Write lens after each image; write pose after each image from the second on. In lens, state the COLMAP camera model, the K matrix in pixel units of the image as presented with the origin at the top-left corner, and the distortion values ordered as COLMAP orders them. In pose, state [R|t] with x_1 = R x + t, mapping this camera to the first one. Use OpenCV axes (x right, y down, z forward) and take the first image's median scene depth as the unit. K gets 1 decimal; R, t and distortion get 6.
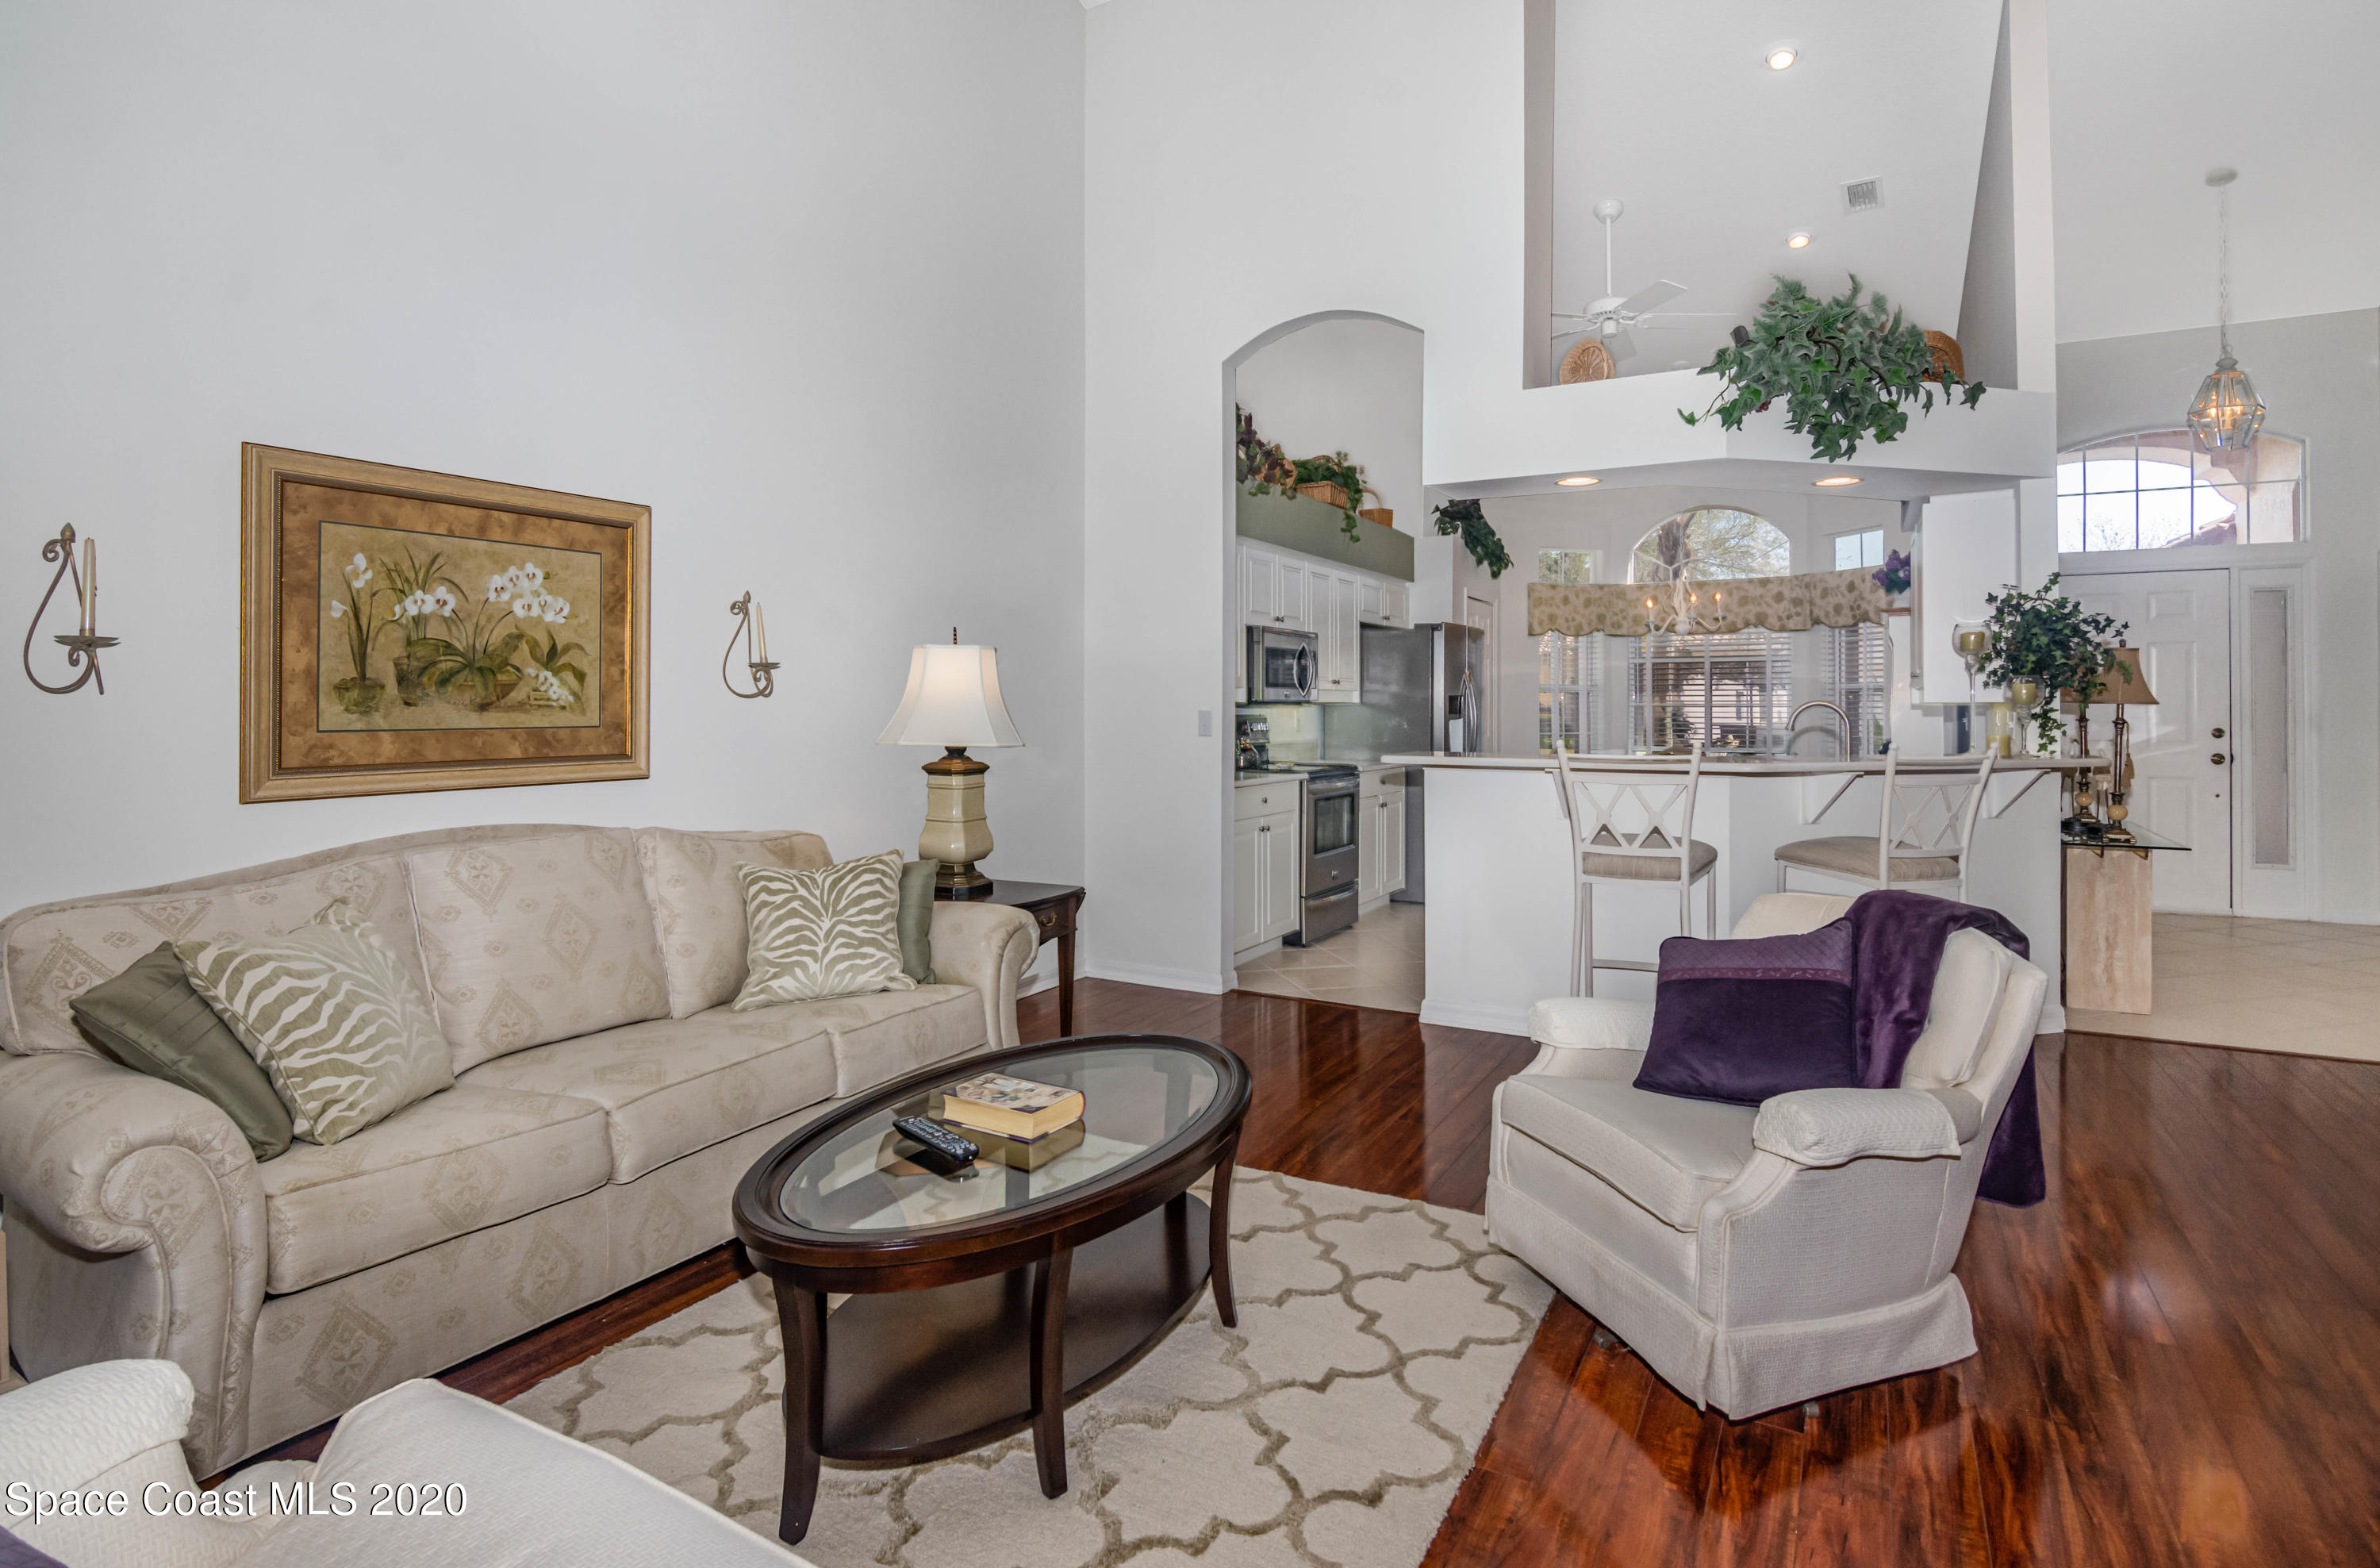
lens RADIAL K [[1200.0, 0, 1159.2], [0, 1200.0, 700.7], [0, 0, 1]] dist [-0.020837, -0.000675]
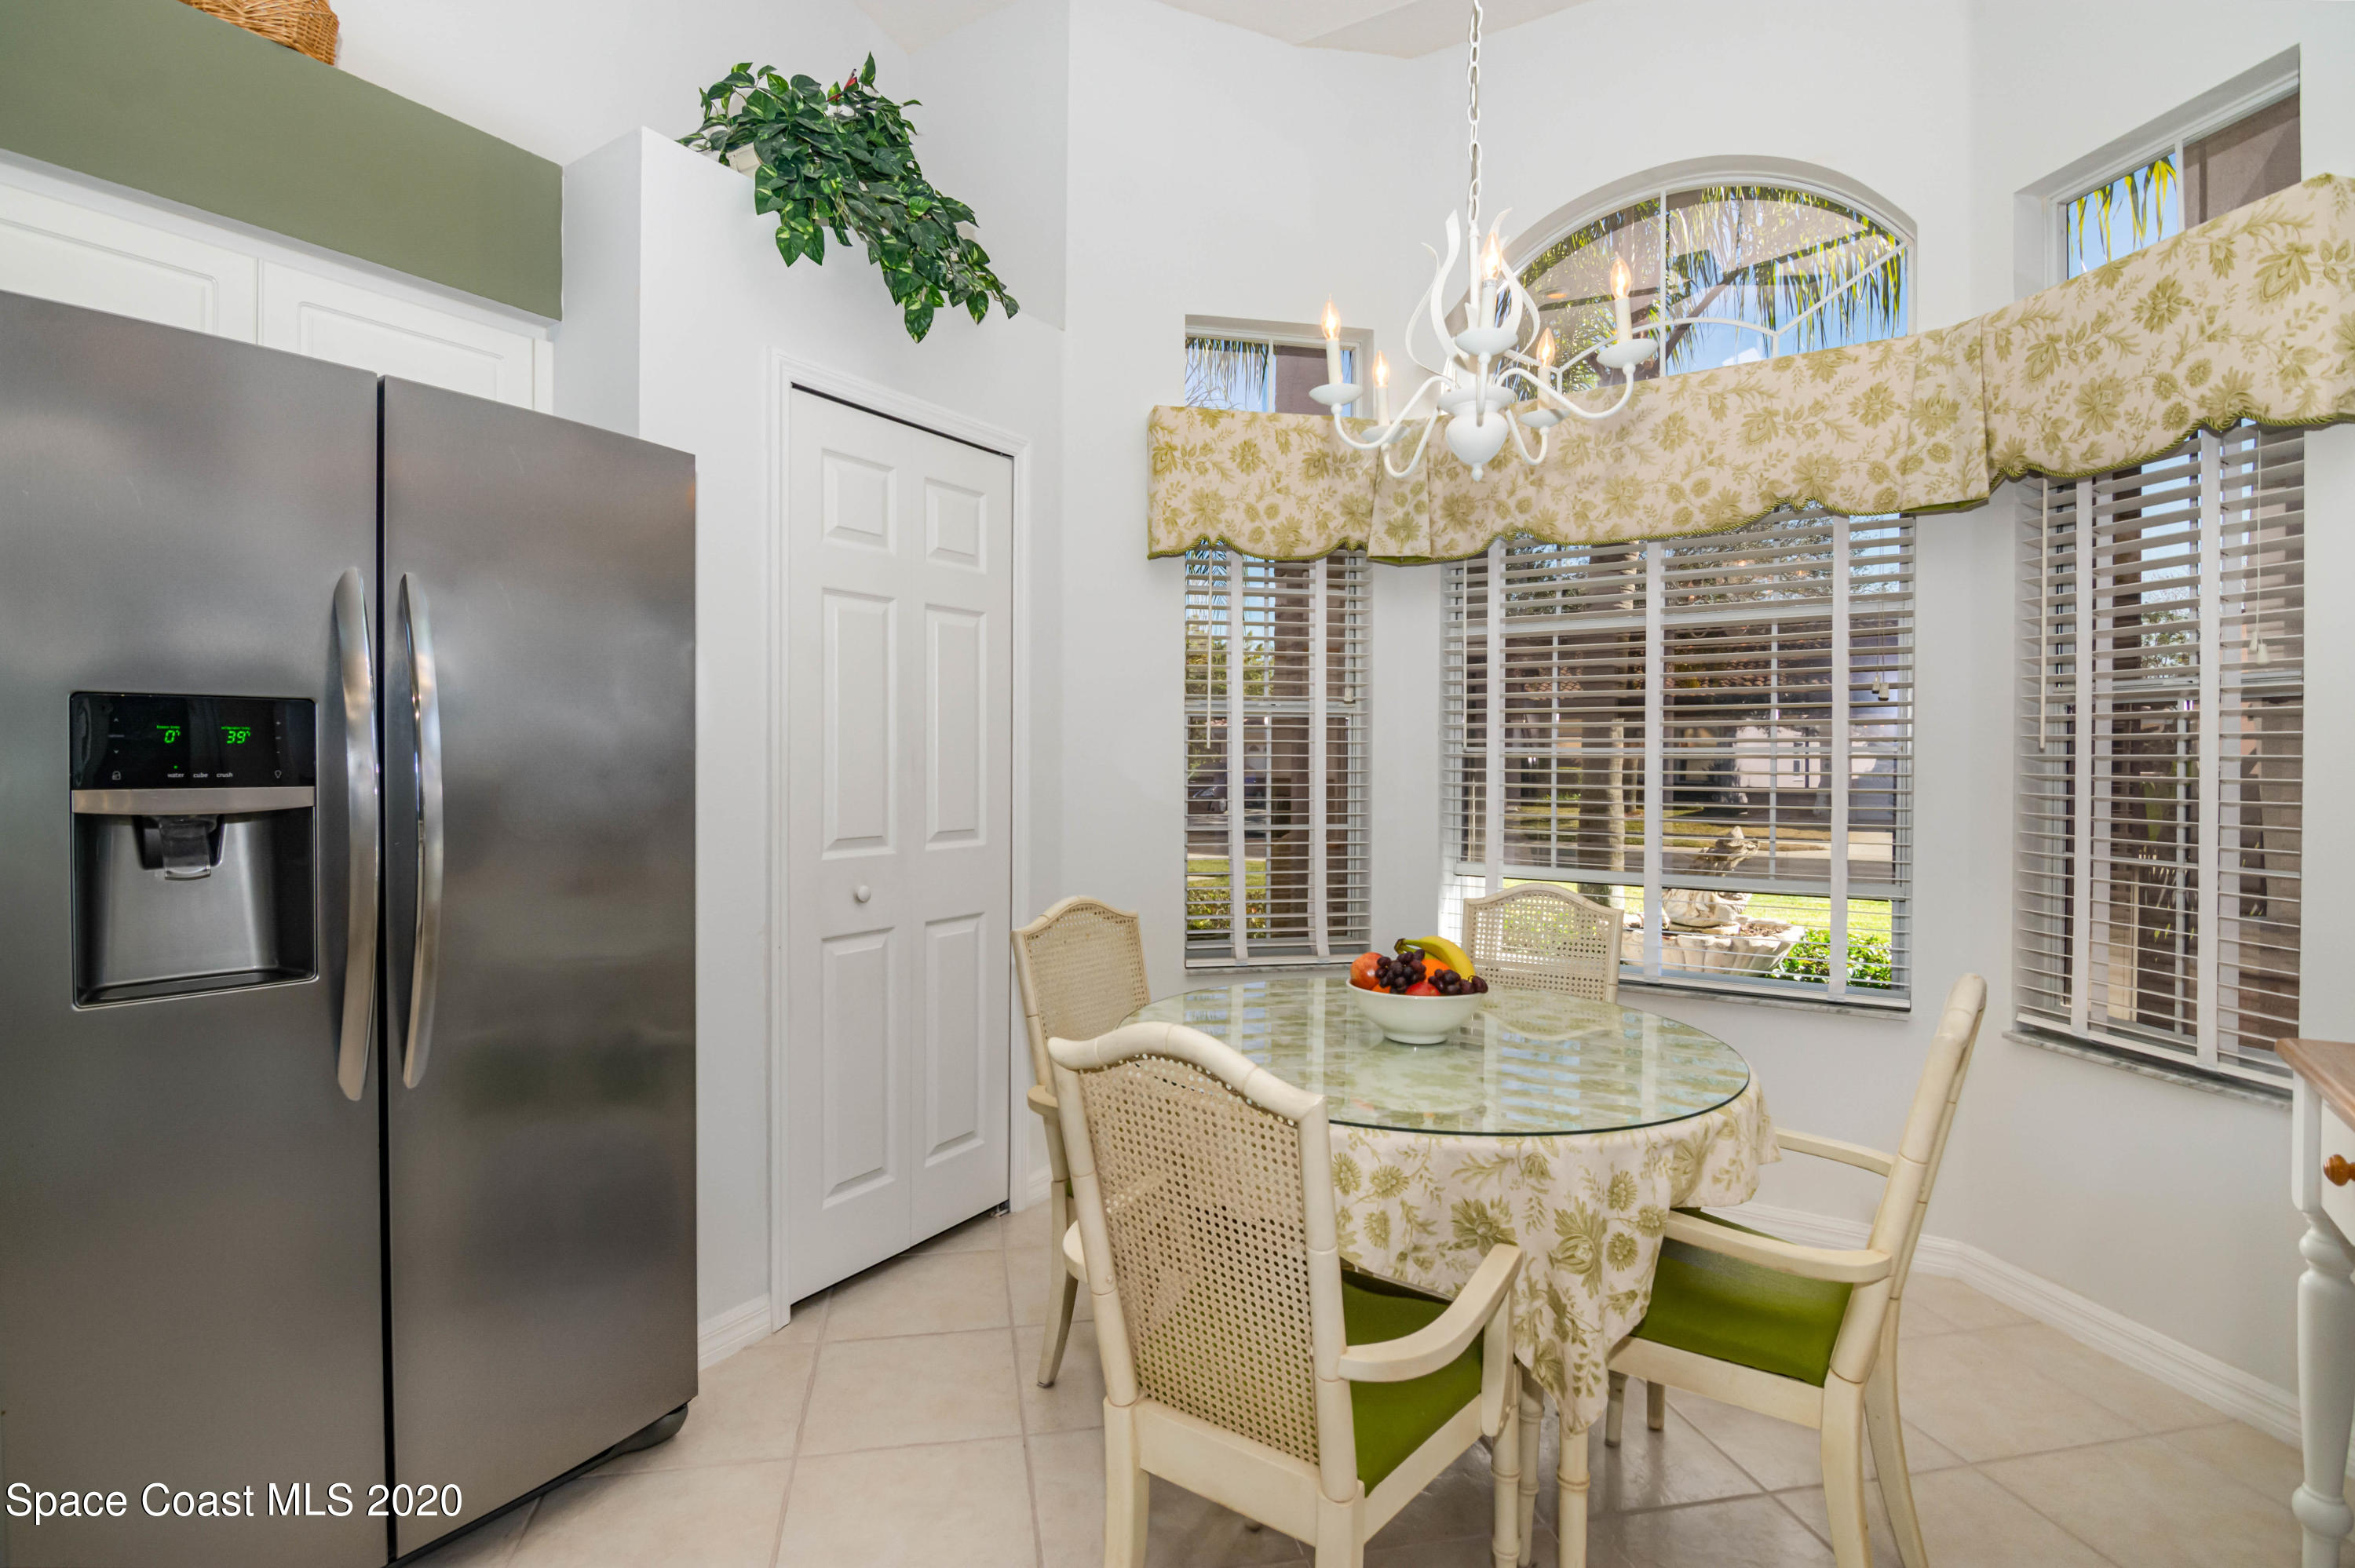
lens RADIAL K [[1181.6, 0, 1147.9], [0, 1181.6, 767.4], [0, 0, 1]] dist [-0.001682, -0.010778]
pose [[0.998329, 0.003702, -0.057661, 0.929923], [-0.002885, 0.999894, 0.014249, 0.011160], [0.057708, -0.014059, 0.998235, 1.818134]]
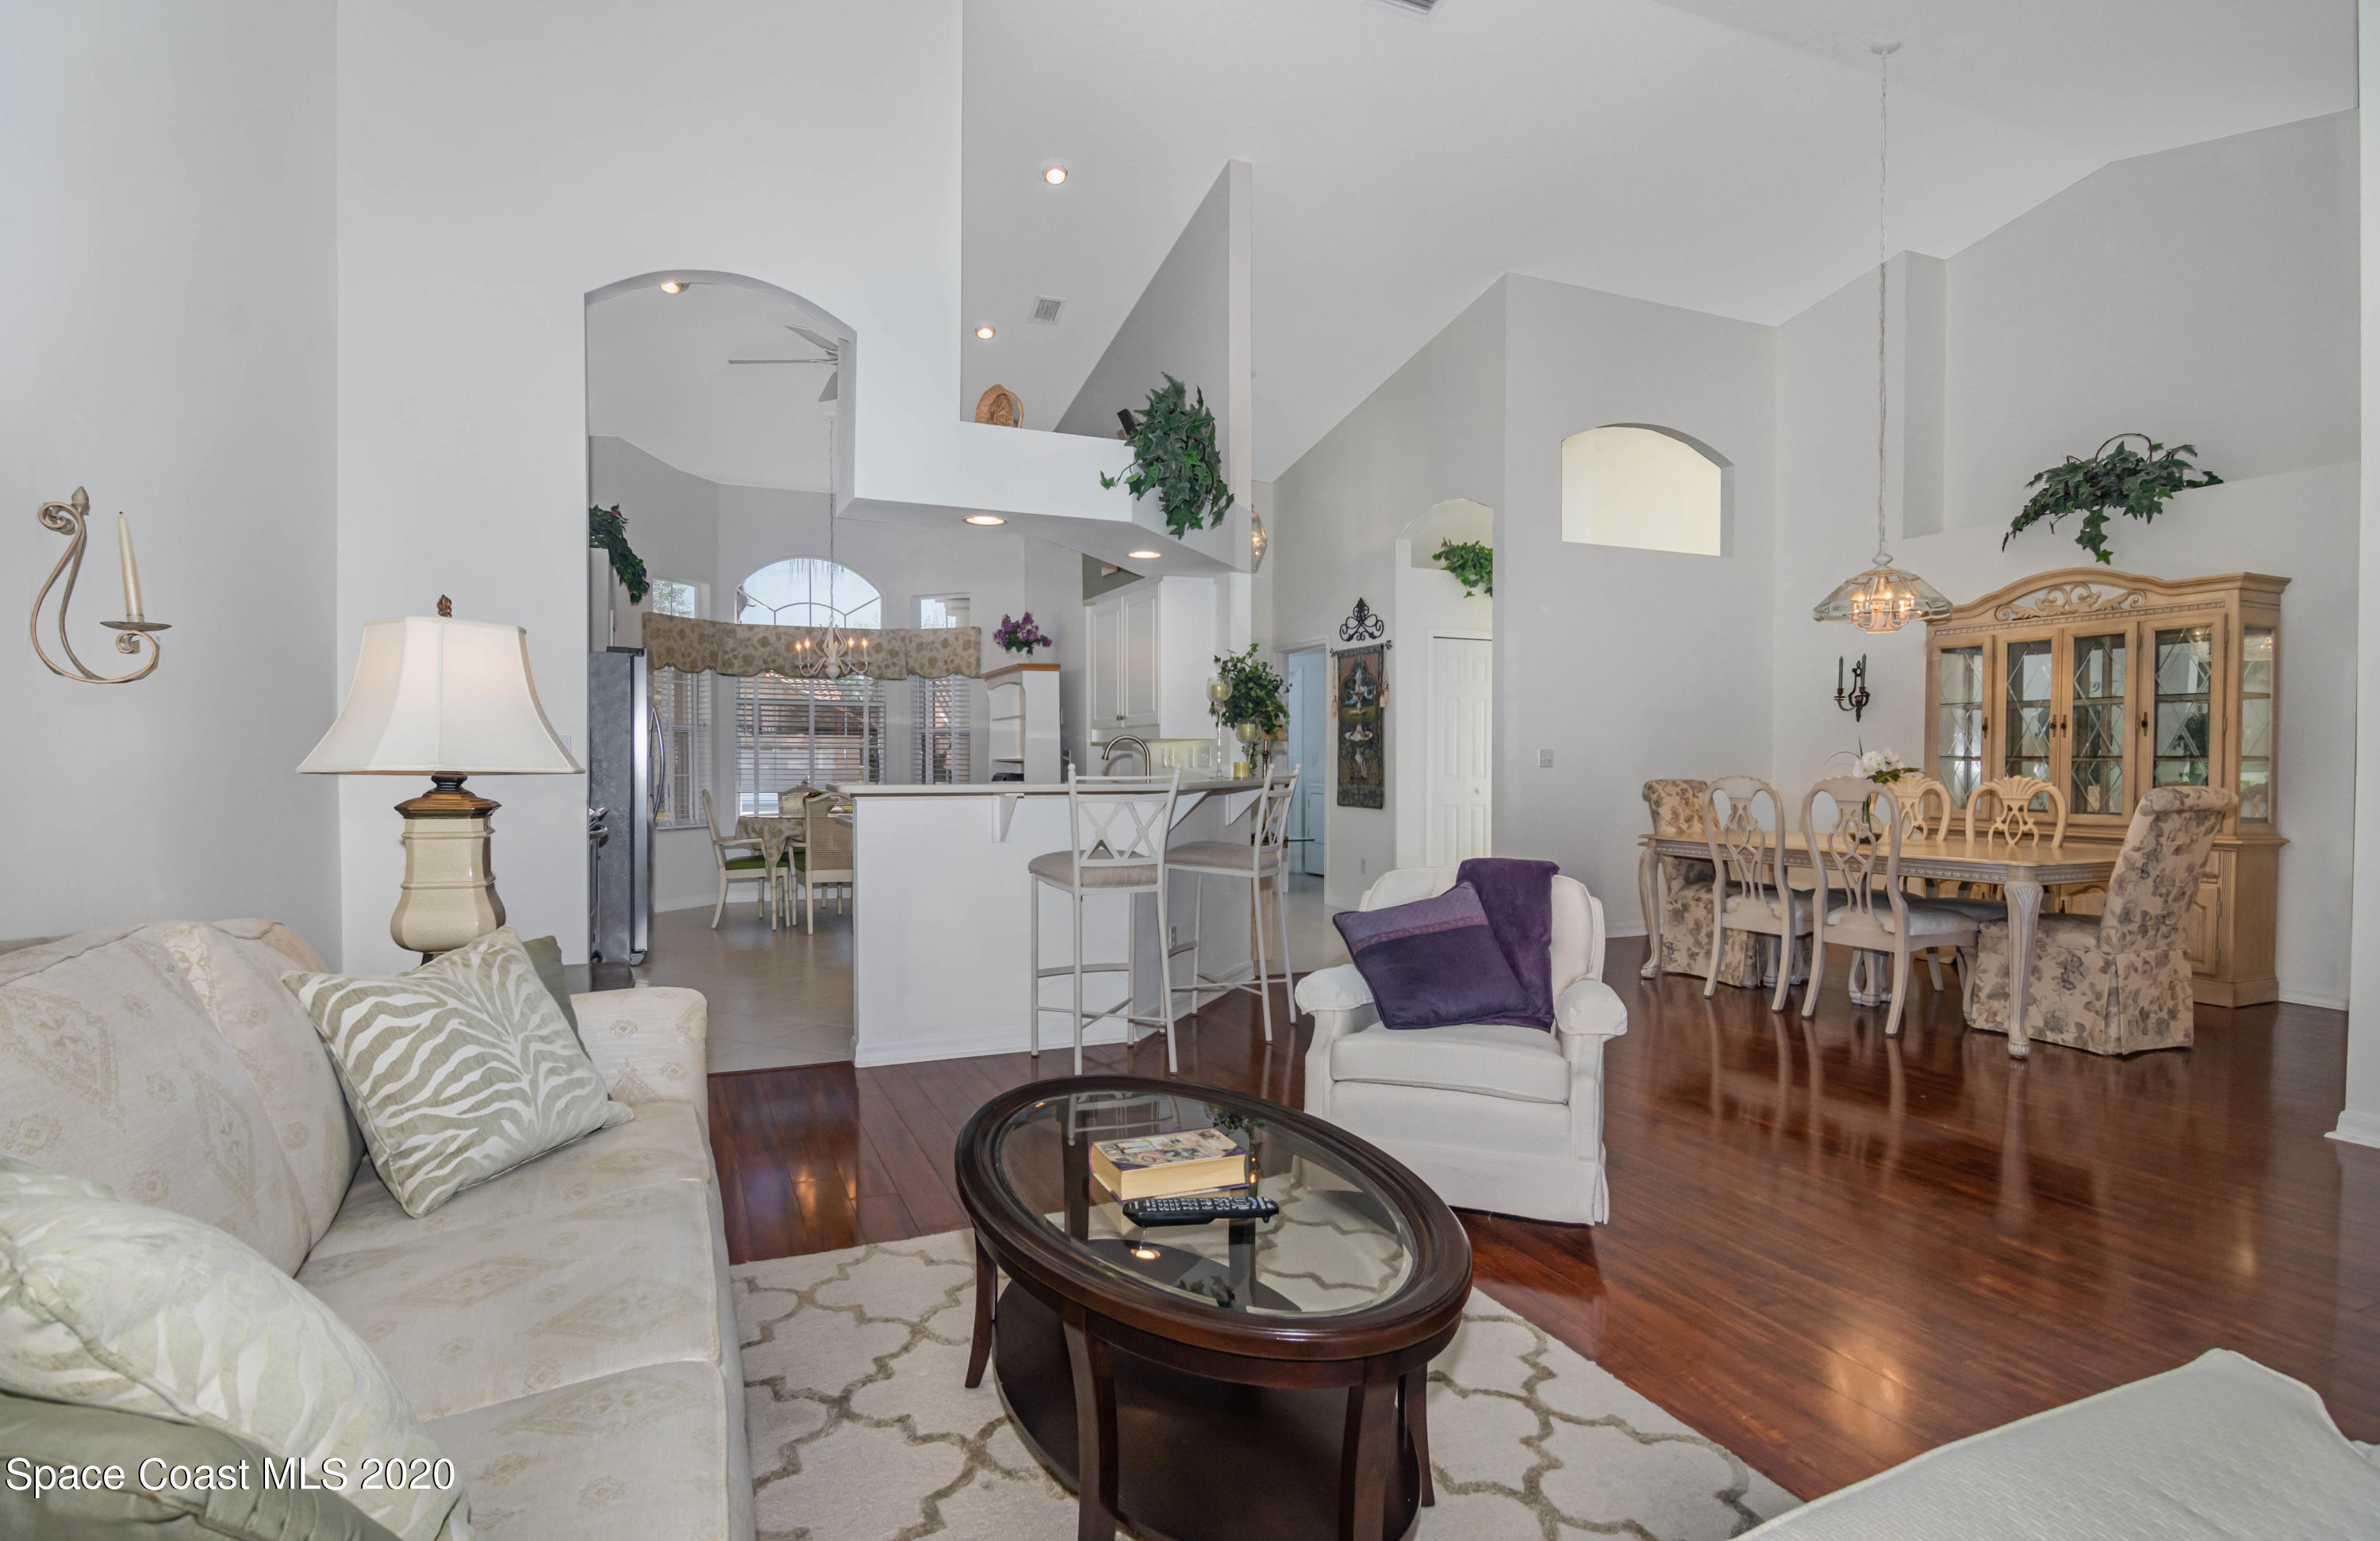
lens RADIAL K [[1205.8, 0, 1181.5], [0, 1205.8, 779.3], [0, 0, 1]] dist [-0.023361, -0.001407]
pose [[0.594316, -0.012157, 0.804140, -0.542036], [-0.005832, 0.999794, 0.019424, 0.029119], [-0.804211, -0.016234, 0.594123, 0.320495]]
